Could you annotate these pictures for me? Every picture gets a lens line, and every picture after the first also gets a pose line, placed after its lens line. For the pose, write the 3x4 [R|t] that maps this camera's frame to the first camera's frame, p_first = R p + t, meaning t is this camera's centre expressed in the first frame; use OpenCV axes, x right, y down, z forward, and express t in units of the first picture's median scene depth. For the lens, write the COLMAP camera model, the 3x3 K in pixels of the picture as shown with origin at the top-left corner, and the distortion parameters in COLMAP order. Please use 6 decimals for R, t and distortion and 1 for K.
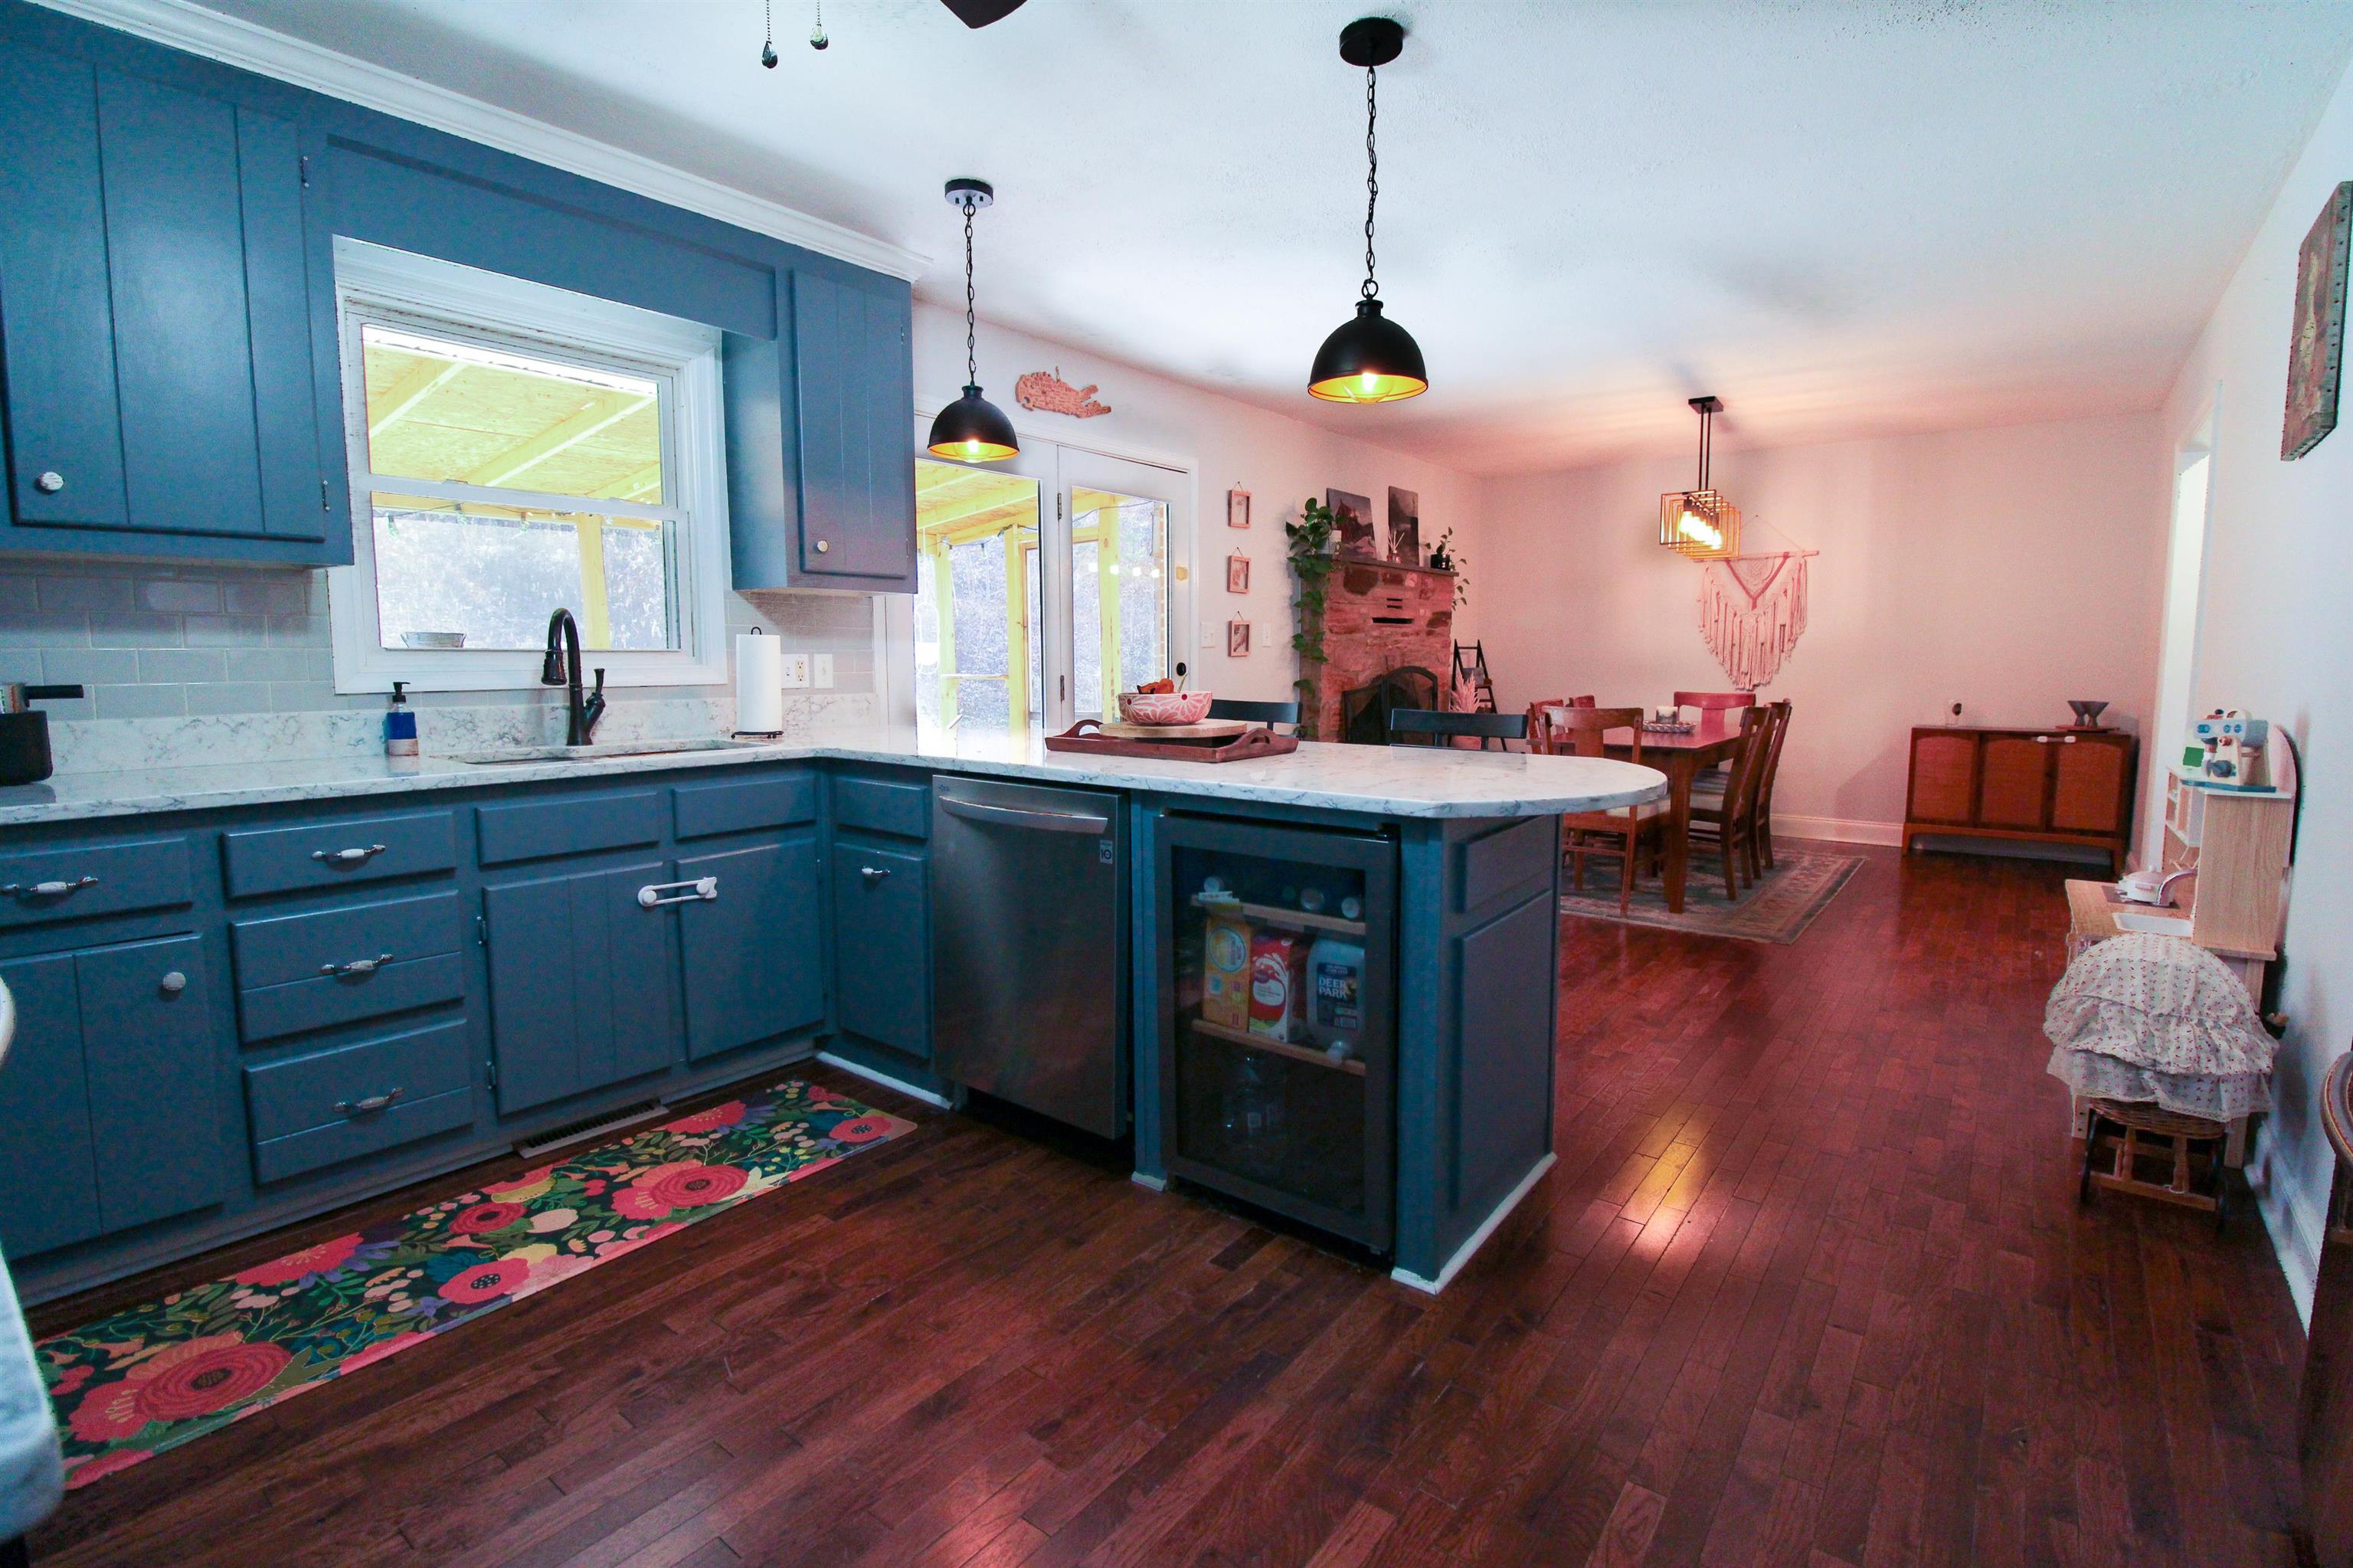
lens RADIAL K [[1098.1, 0, 1194.4], [0, 1098.1, 770.0], [0, 0, 1]] dist [-0.000063, -0.013735]
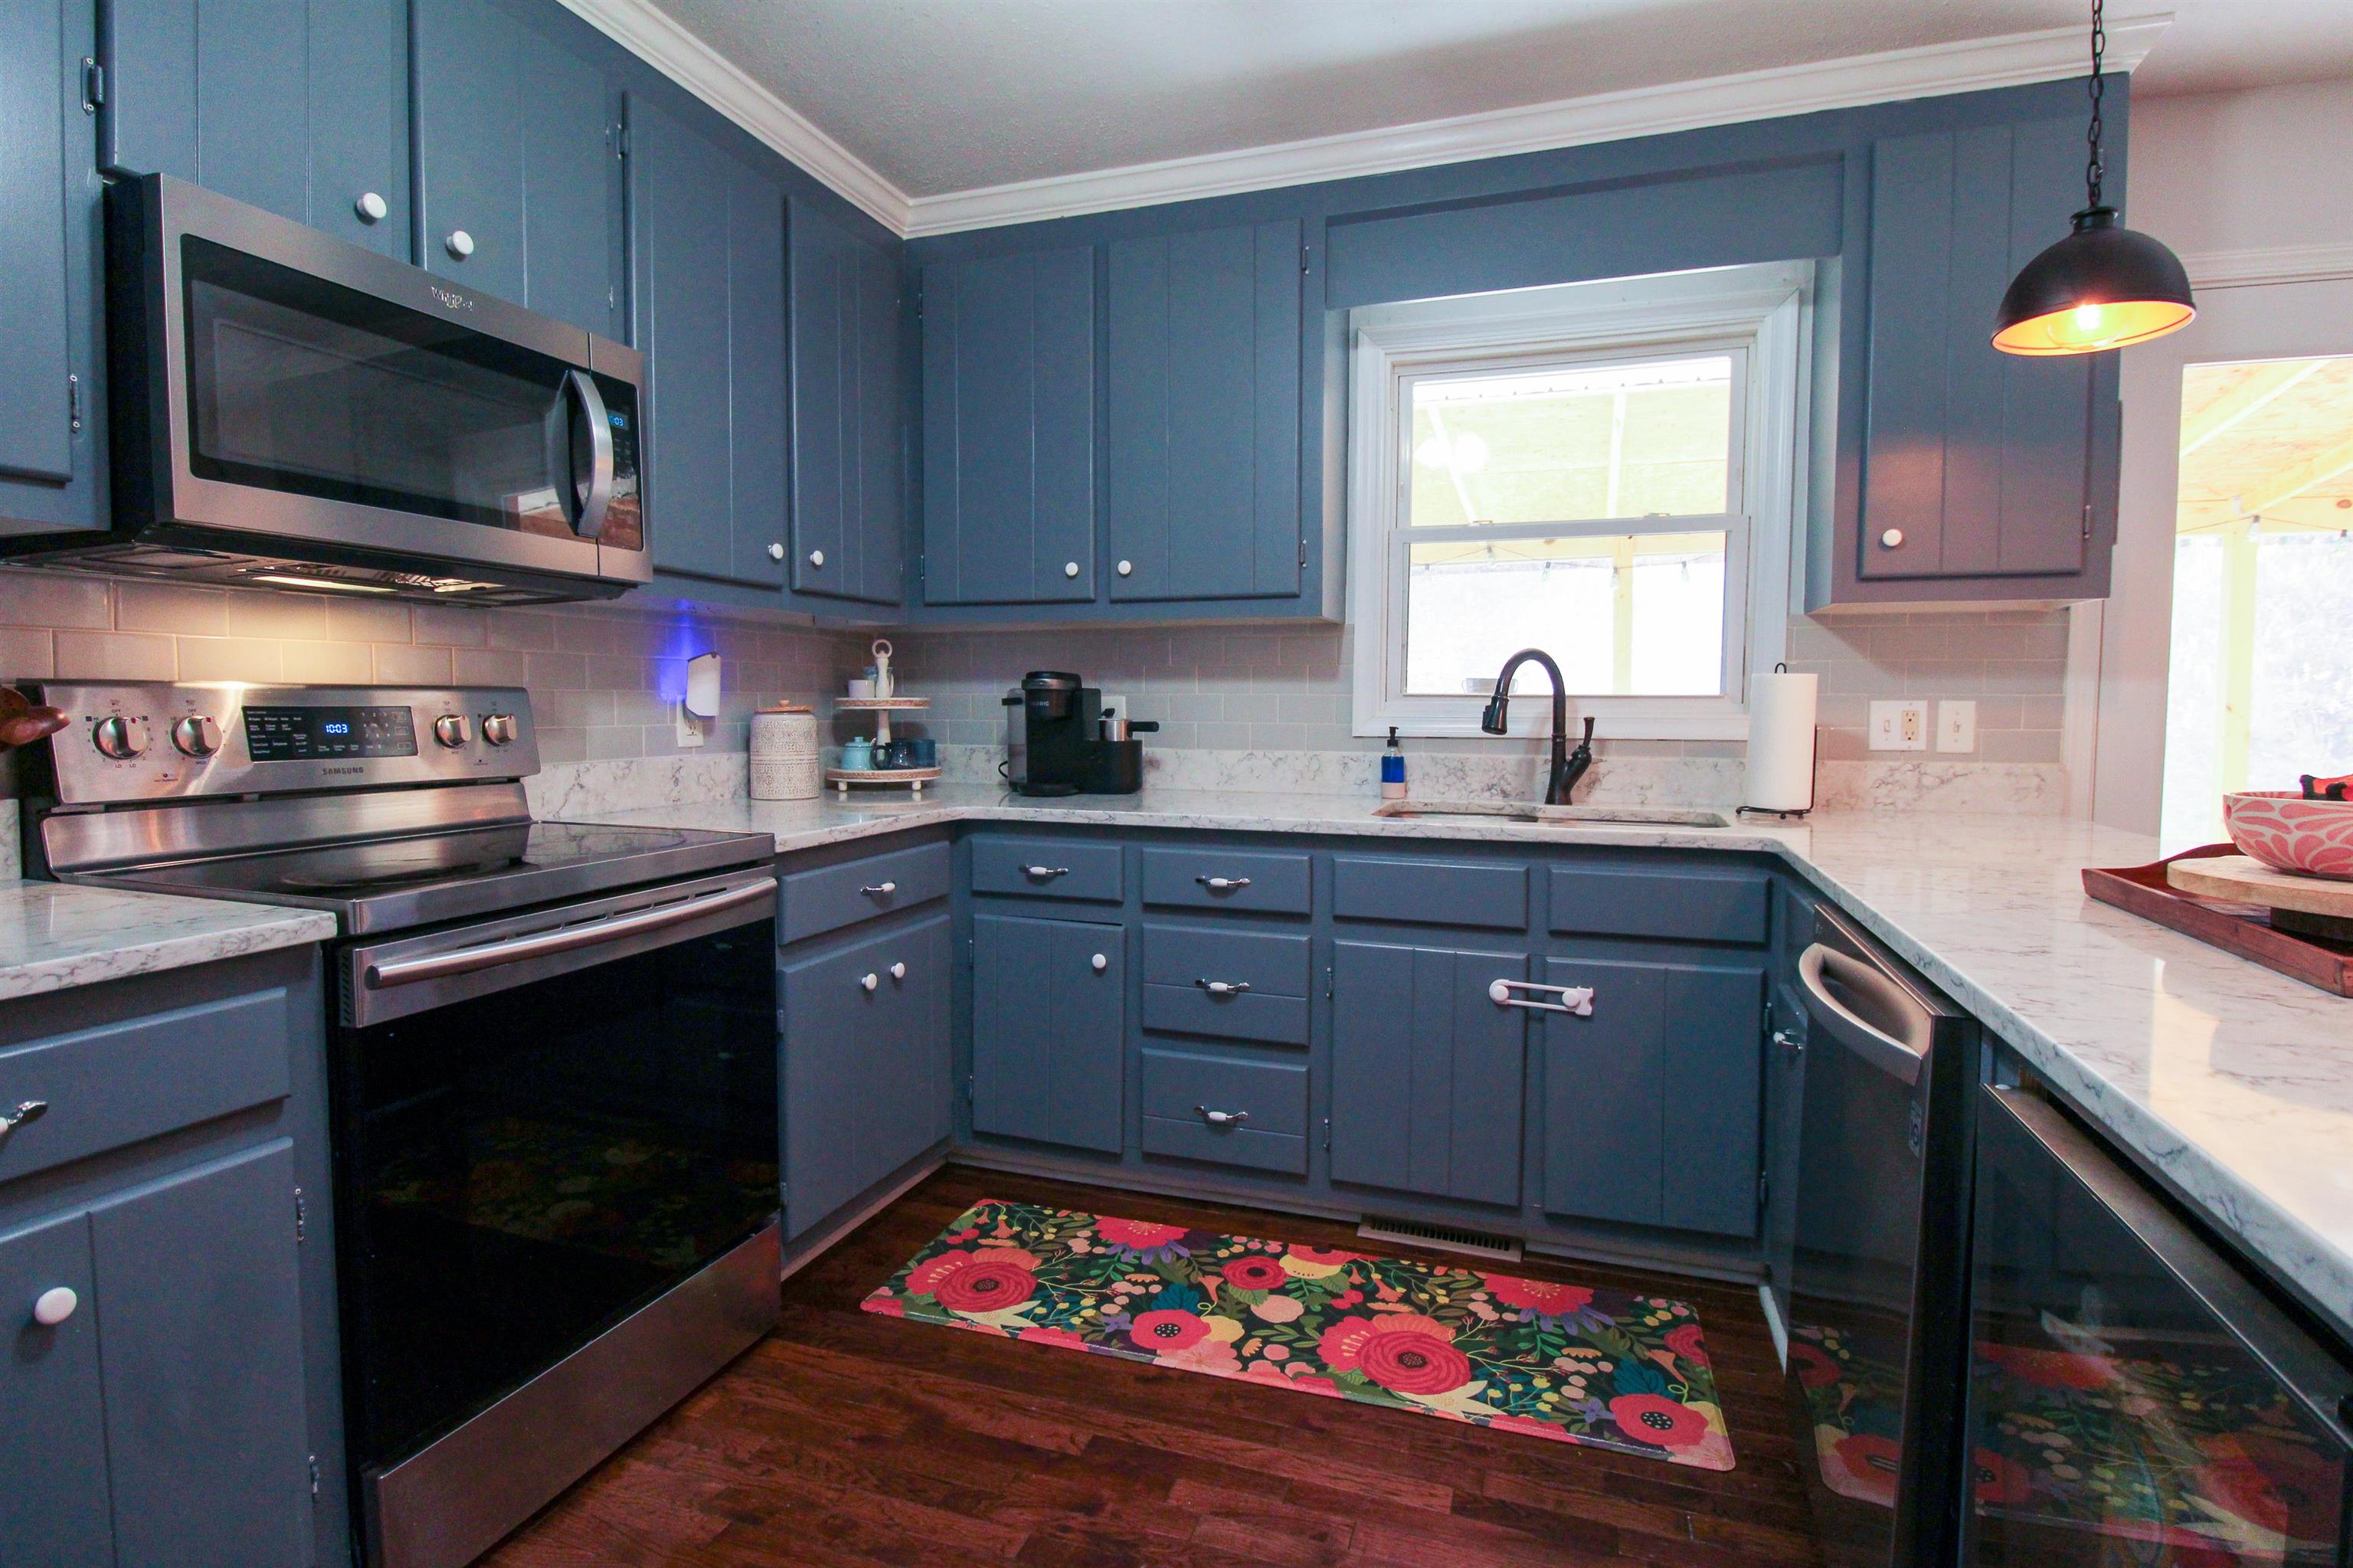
lens RADIAL K [[1148.1, 0, 1194.8], [0, 1148.1, 774.7], [0, 0, 1]] dist [-0.001910, -0.013732]
pose [[0.313649, 0.060973, -0.947579, 0.173834], [-0.101046, 0.994413, 0.030540, -0.036998], [0.944147, 0.086170, 0.318058, 0.360472]]
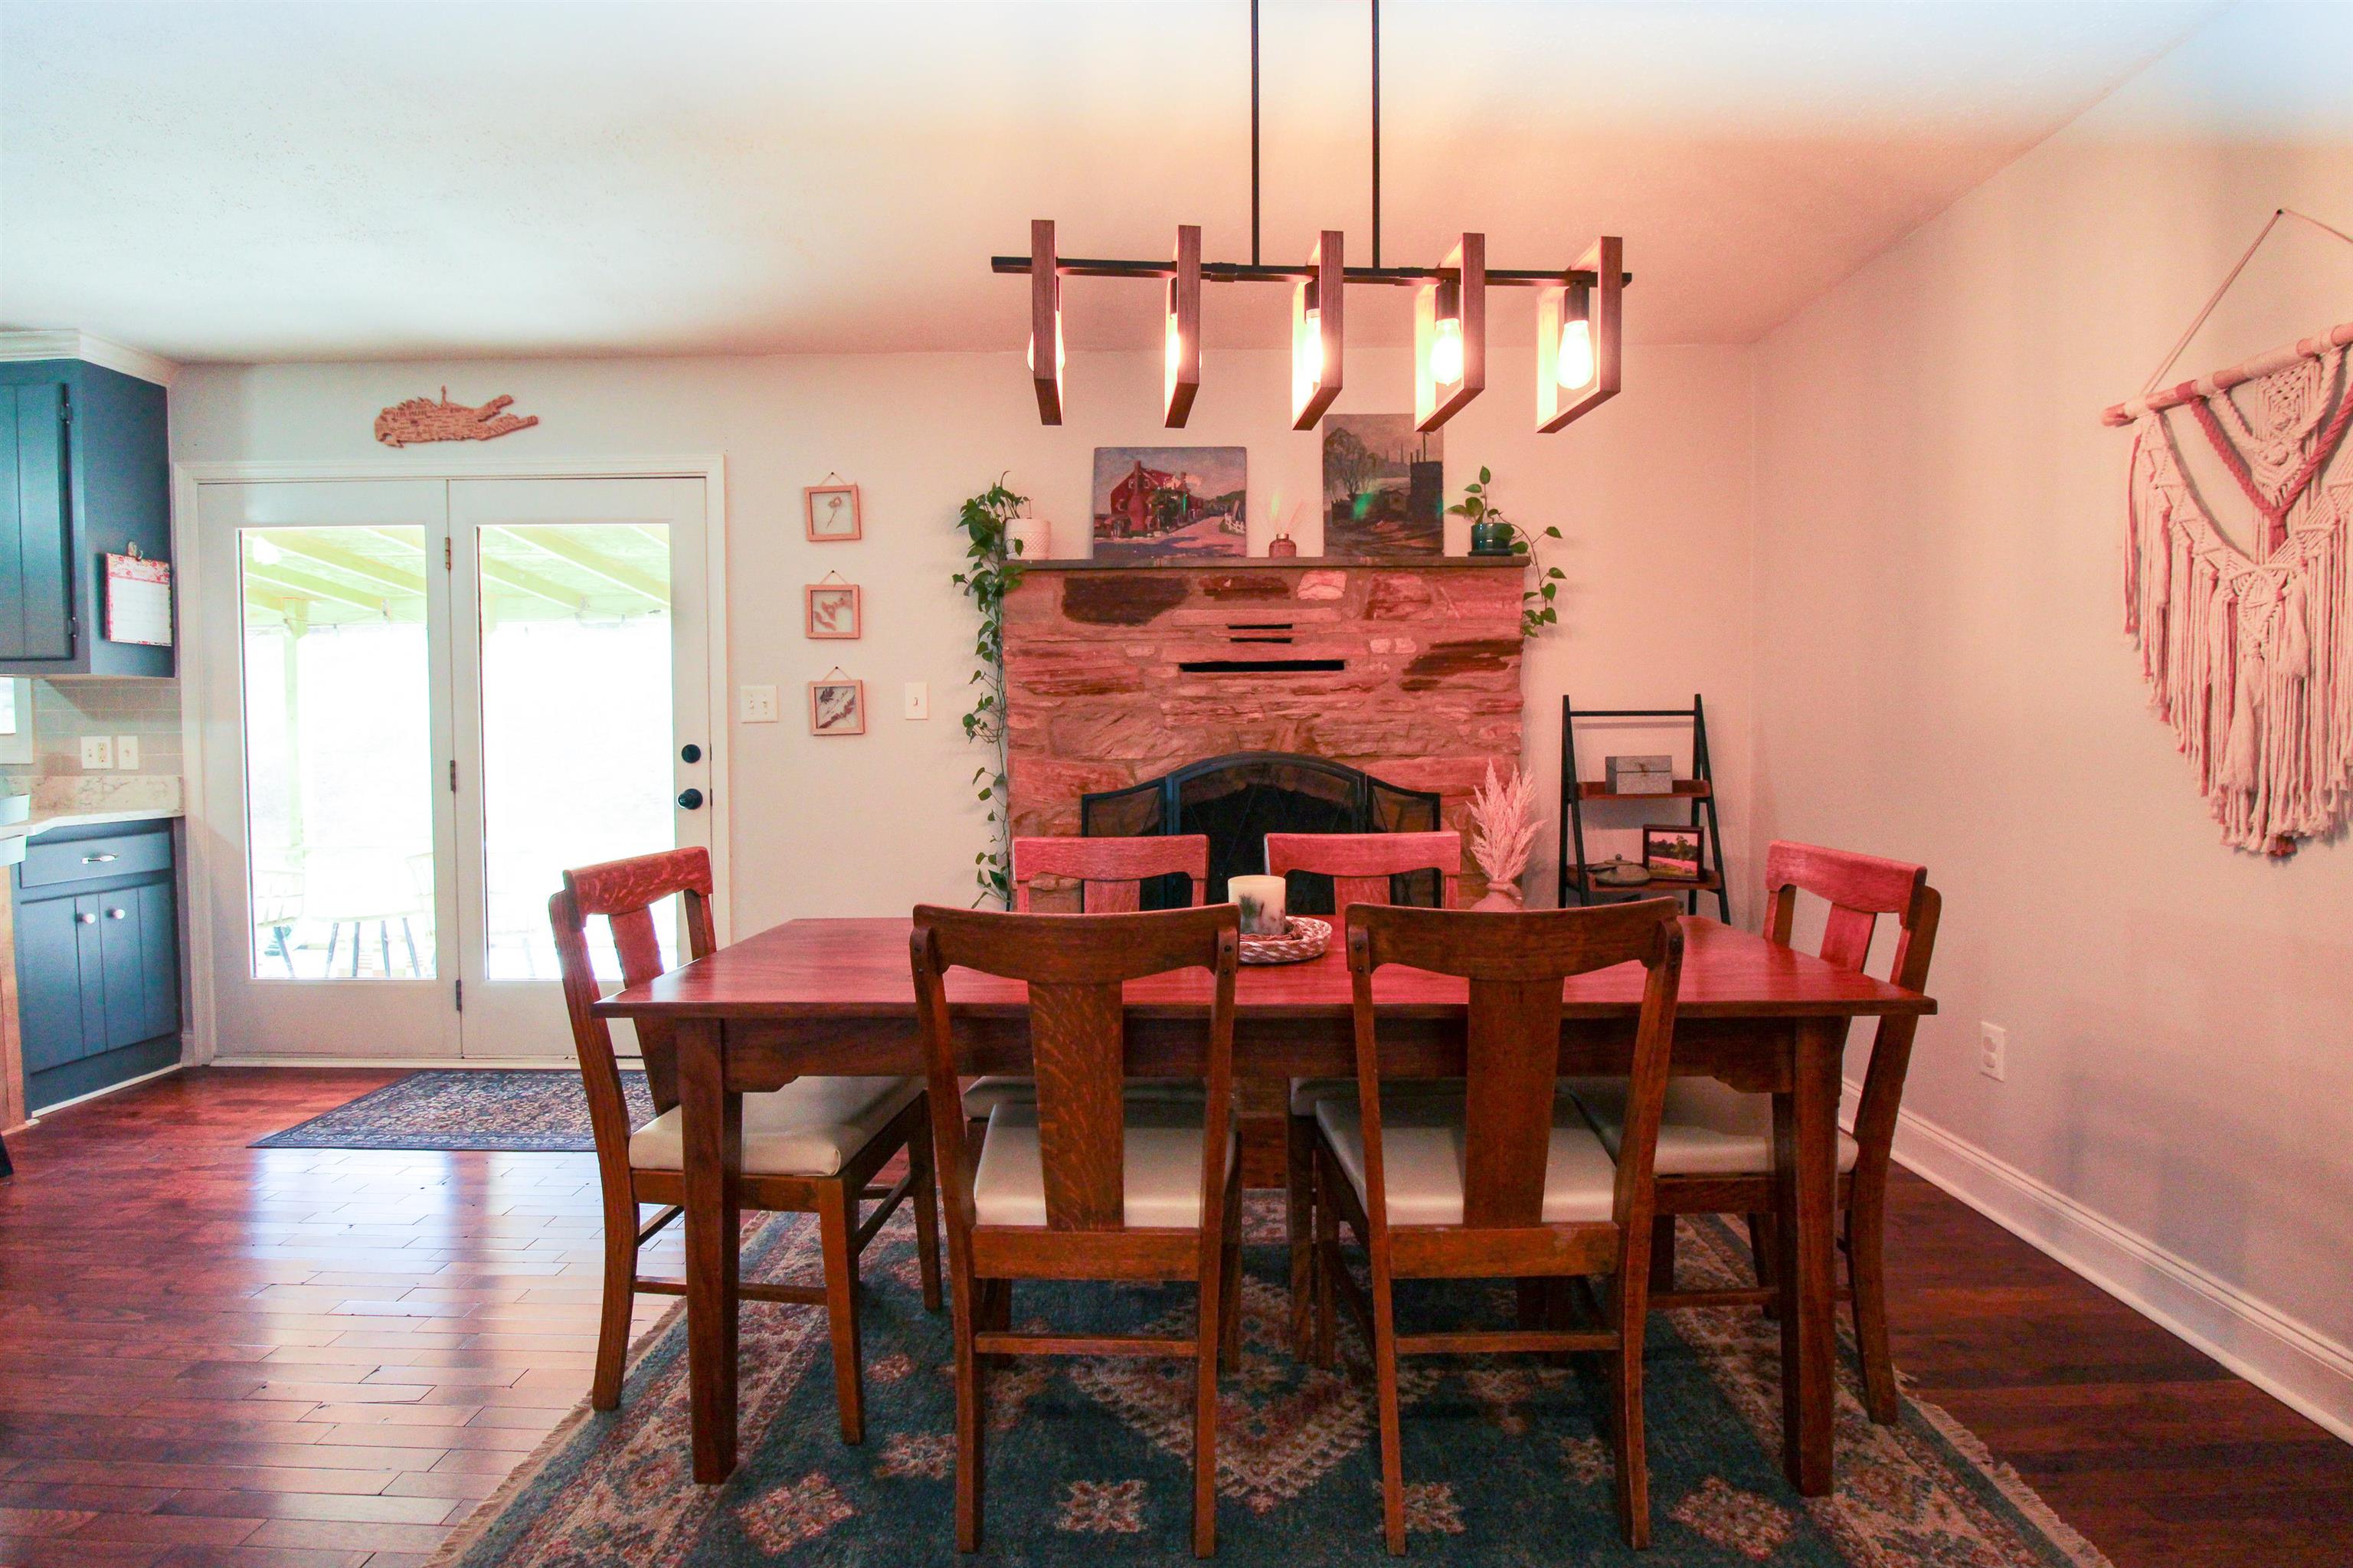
lens RADIAL K [[1098.1, 0, 1167.5], [0, 1098.1, 776.1], [0, 0, 1]] dist [-0.000063, -0.013735]
pose [[0.595727, 0.028542, -0.802679, 1.064317], [-0.078628, 0.996641, -0.022916, -0.123258], [0.799329, 0.076764, 0.595970, 1.192713]]
